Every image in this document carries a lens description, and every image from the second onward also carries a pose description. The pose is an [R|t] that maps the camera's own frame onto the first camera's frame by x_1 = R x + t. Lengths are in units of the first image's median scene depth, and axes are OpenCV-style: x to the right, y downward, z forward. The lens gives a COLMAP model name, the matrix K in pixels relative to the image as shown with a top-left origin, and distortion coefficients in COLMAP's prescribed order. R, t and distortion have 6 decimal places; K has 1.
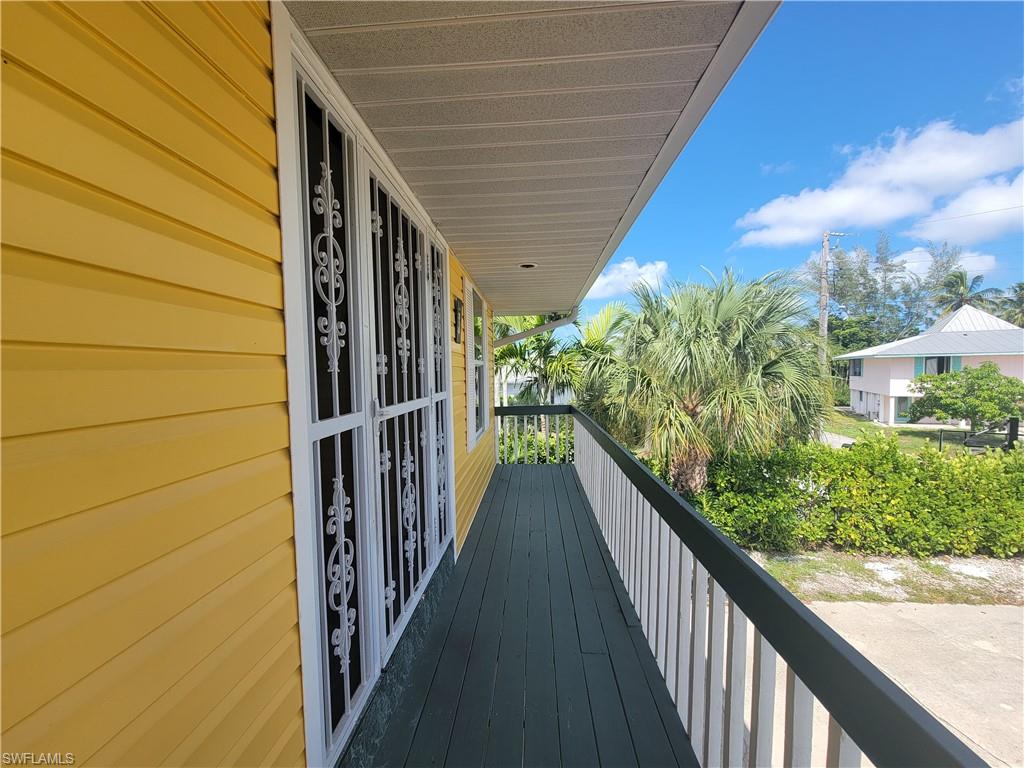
lens RADIAL K [[417.0, 0, 513.0], [0, 417.0, 391.6], [0, 0, 1]] dist [-0.006945, 0.000618]
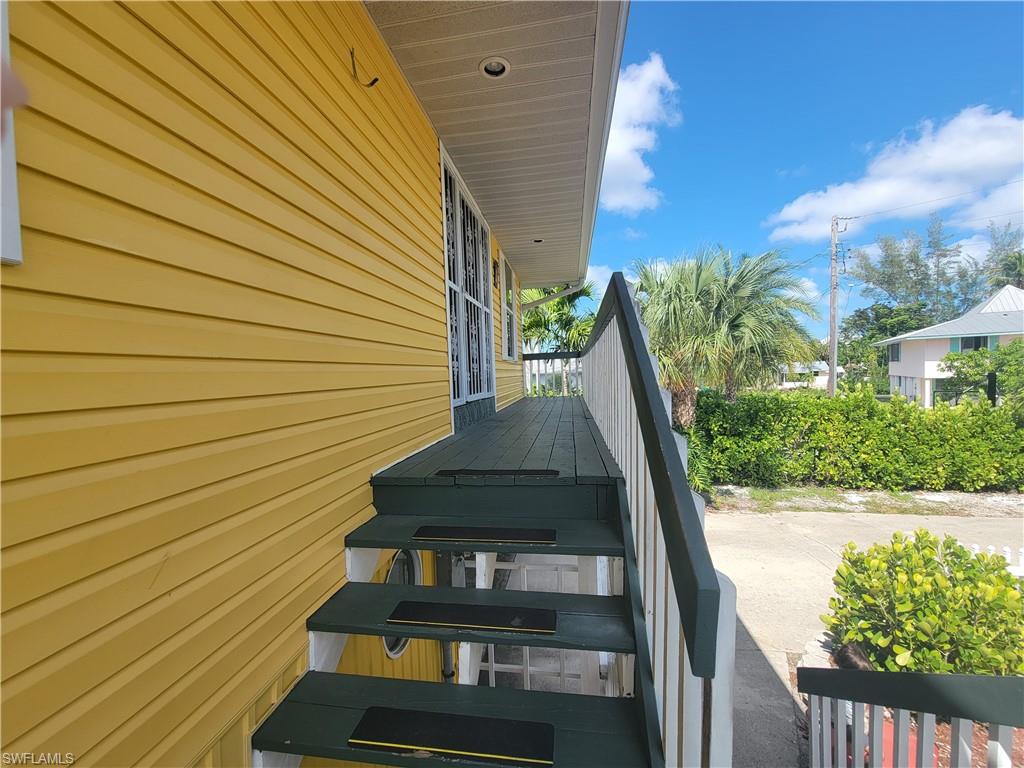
lens RADIAL K [[417.0, 0, 513.0], [0, 417.0, 391.6], [0, 0, 1]] dist [-0.006945, 0.000618]
pose [[0.996193, -0.013541, -0.086118, 0.027928], [0.013034, 0.999894, -0.006447, 0.117099], [0.086196, 0.005300, 0.996264, -0.246141]]
